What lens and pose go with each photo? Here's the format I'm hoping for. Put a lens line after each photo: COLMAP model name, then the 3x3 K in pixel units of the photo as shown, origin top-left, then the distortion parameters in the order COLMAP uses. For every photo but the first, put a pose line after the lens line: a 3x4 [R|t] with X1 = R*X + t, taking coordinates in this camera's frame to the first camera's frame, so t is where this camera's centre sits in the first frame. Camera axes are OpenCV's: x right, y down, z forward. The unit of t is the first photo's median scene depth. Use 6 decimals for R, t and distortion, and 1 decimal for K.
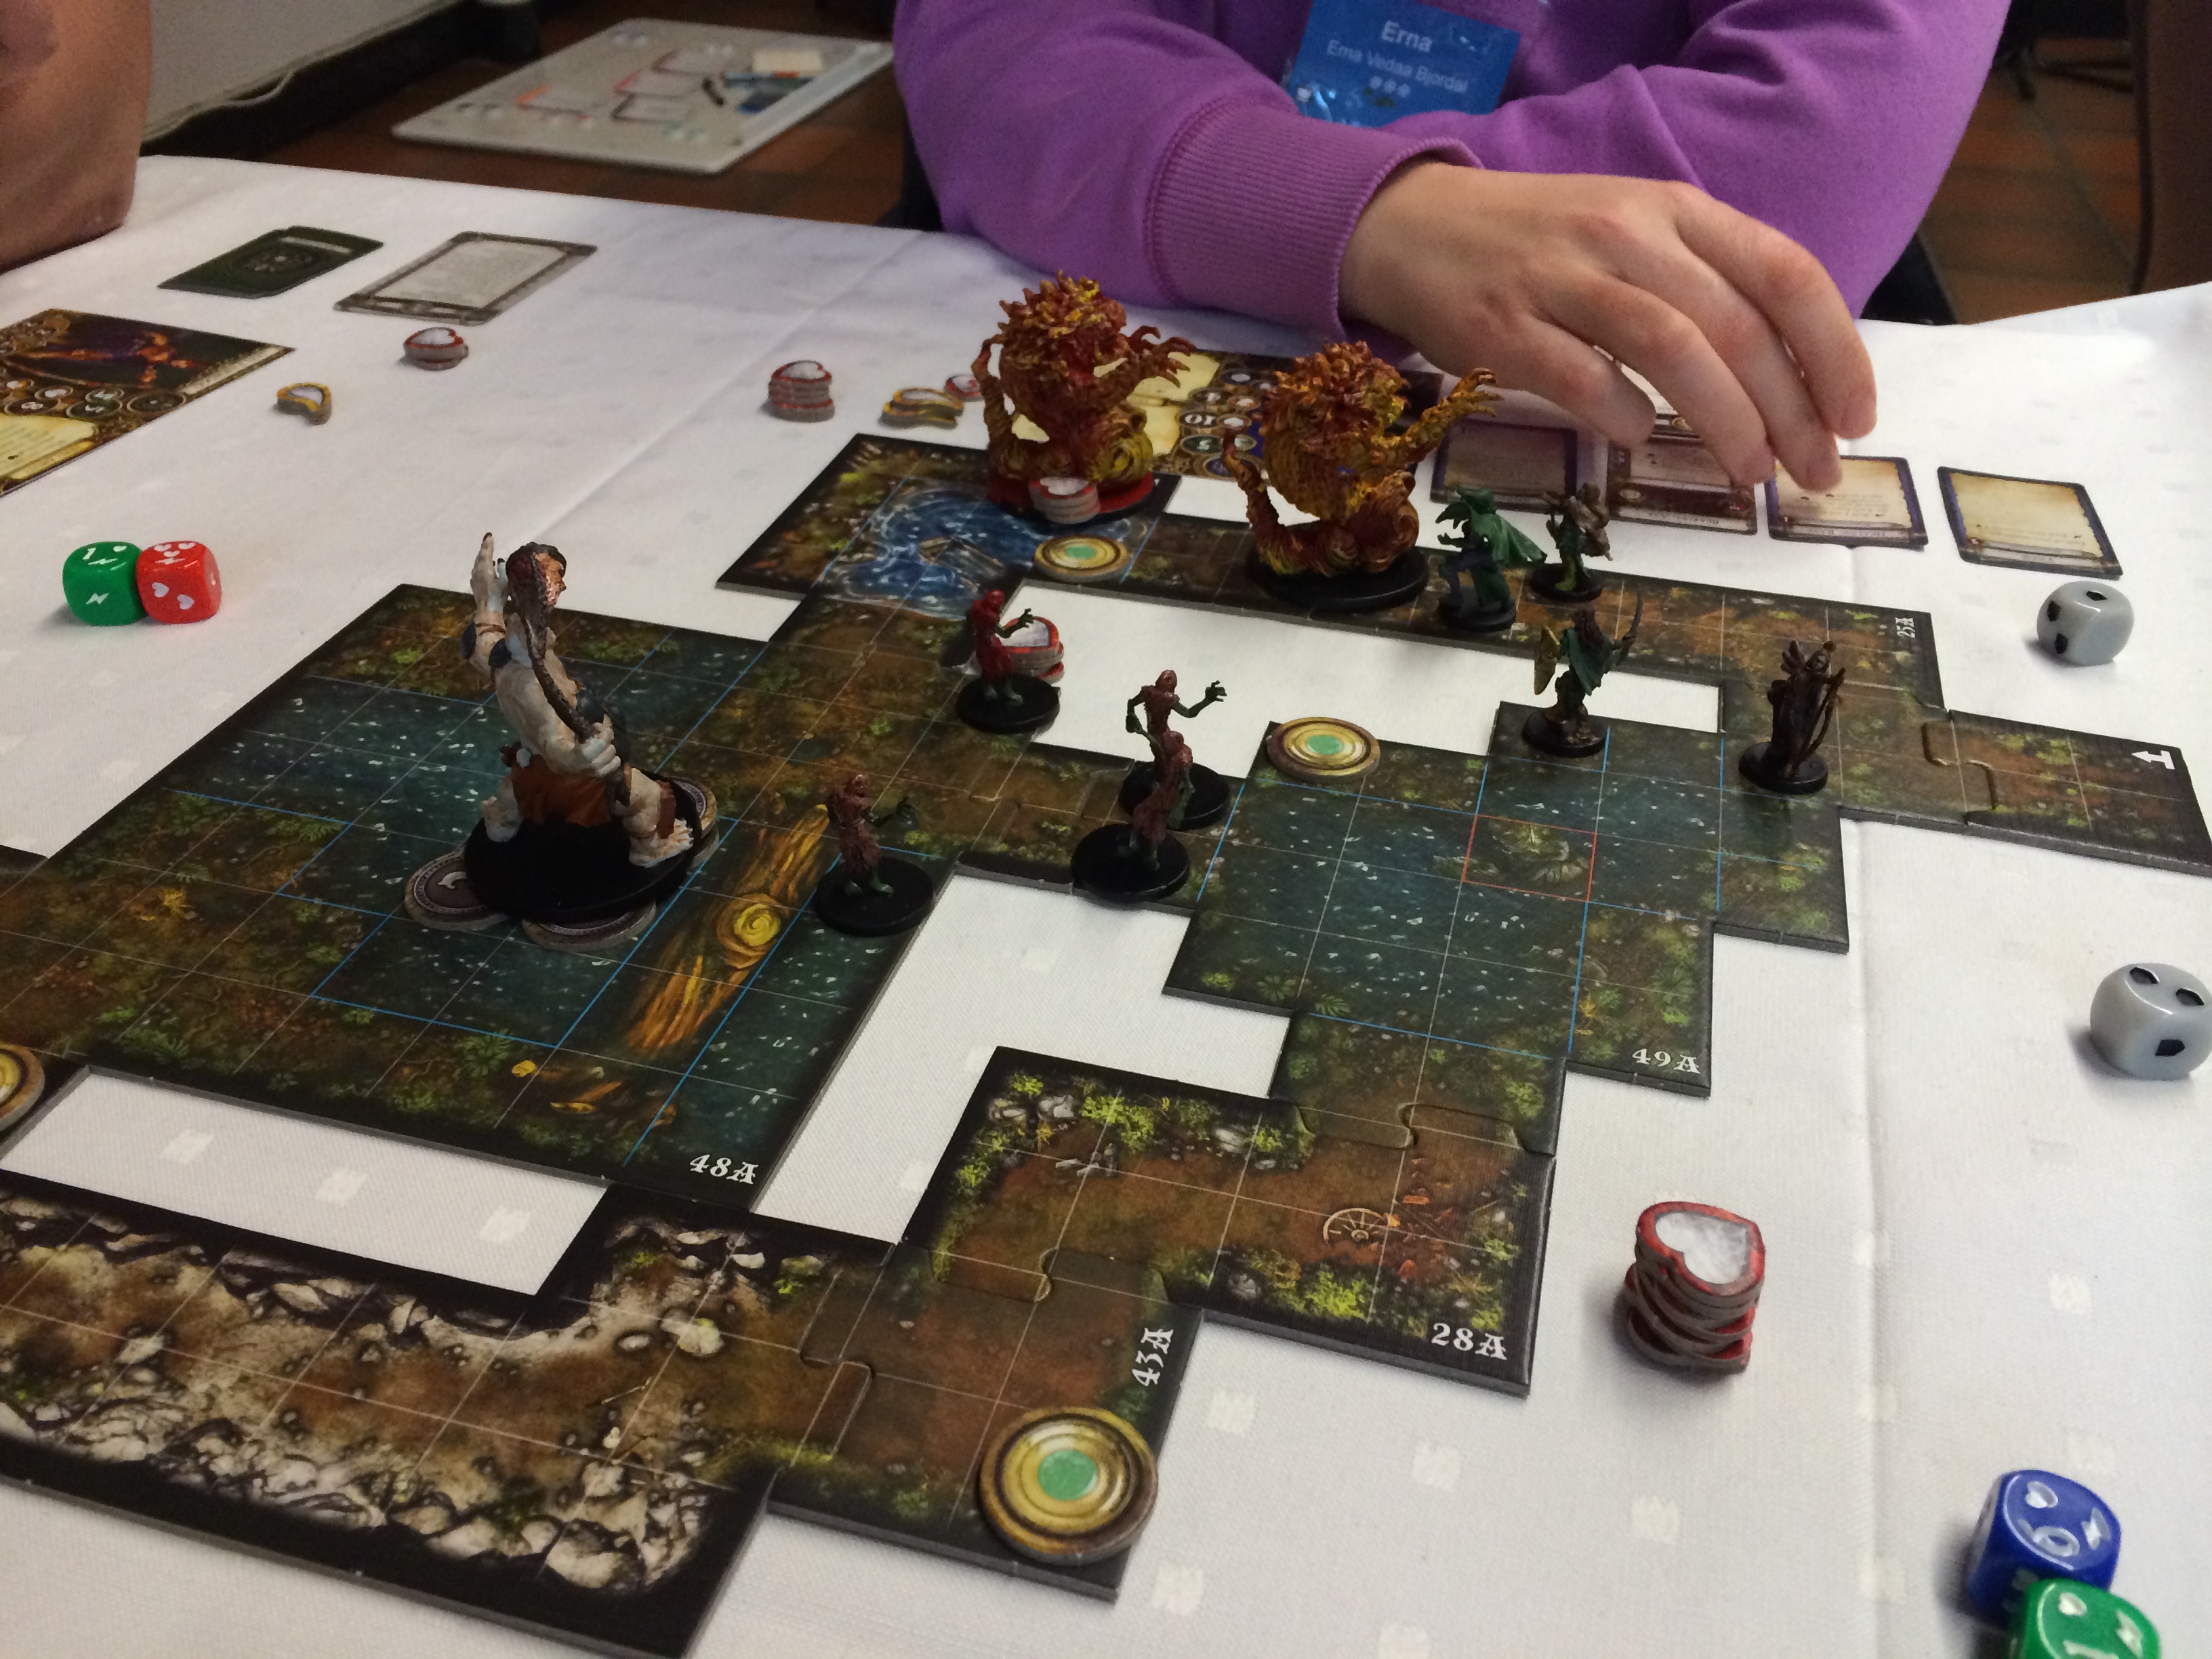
lens RADIAL K [[2036.0, 0, 1106.0], [0, 2036.0, 829.5], [0, 0, 1]] dist [0.001424, 0.005705]
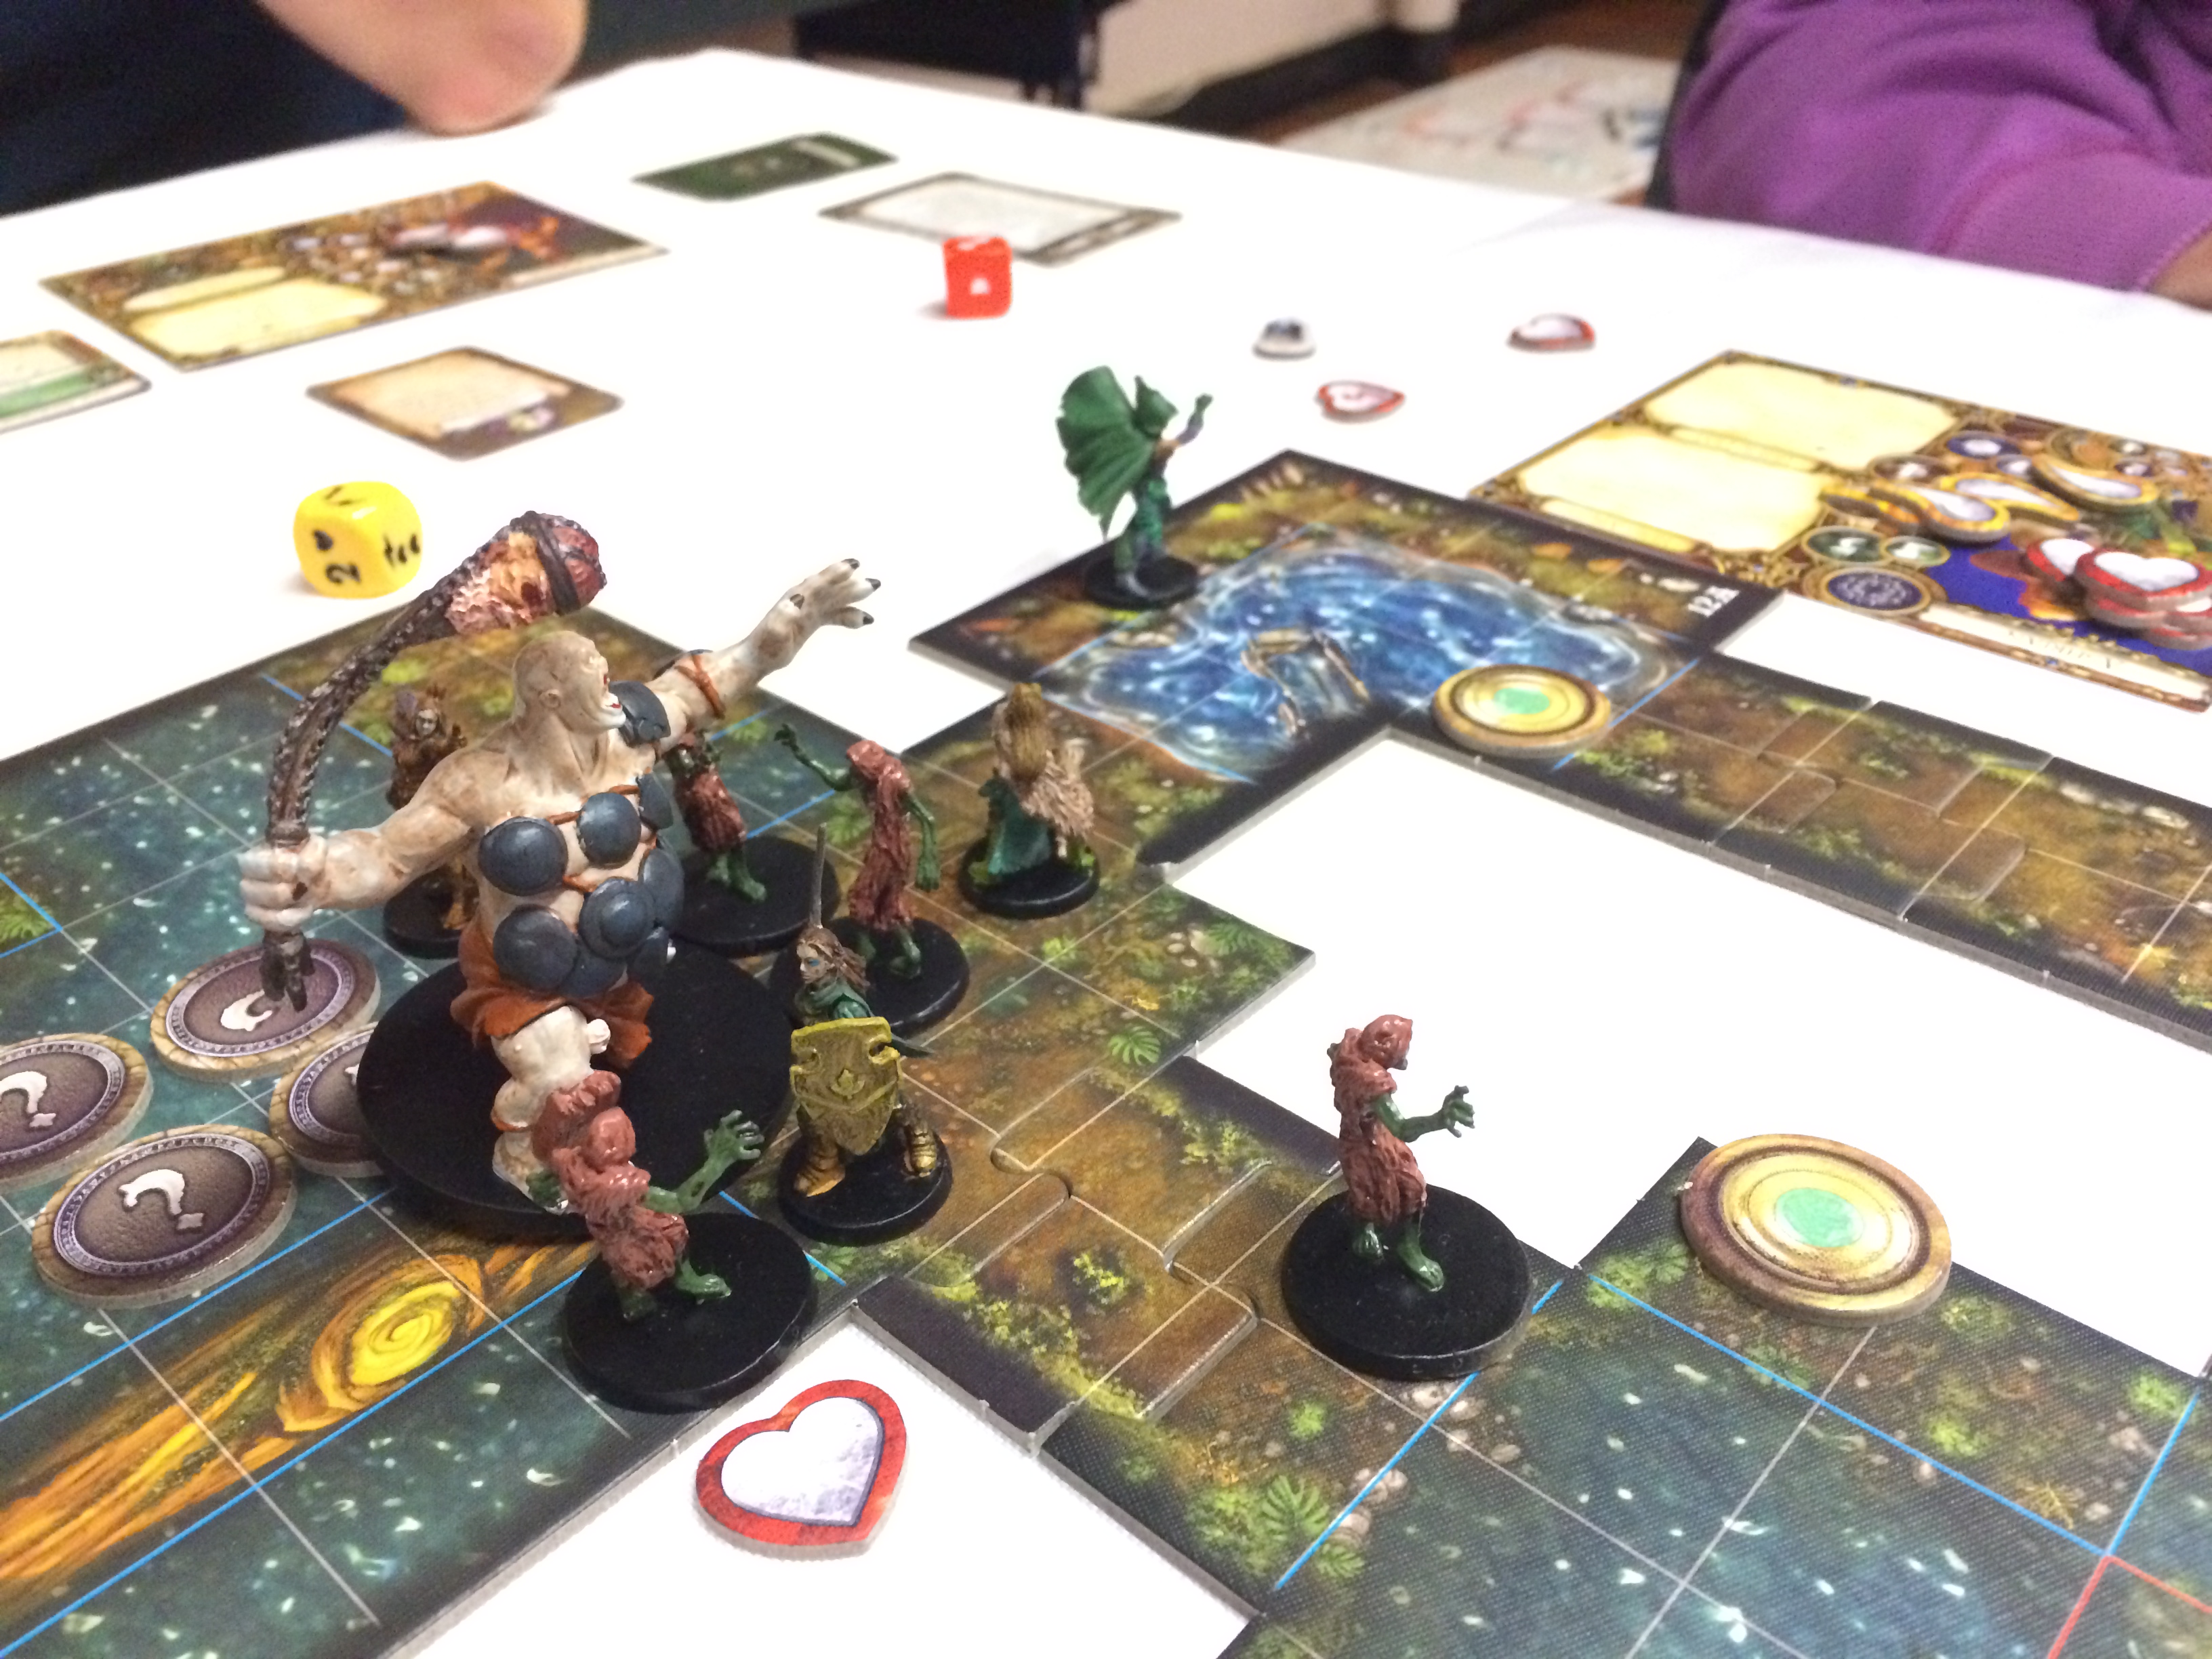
lens RADIAL K [[2036.0, 0, 1106.0], [0, 2036.0, 829.5], [0, 0, 1]] dist [0.001424, 0.005705]
pose [[0.897075, 0.201042, -0.393495, 0.111096], [-0.213600, 0.976846, 0.012127, -0.085262], [0.386822, 0.073172, 0.919247, 0.461901]]
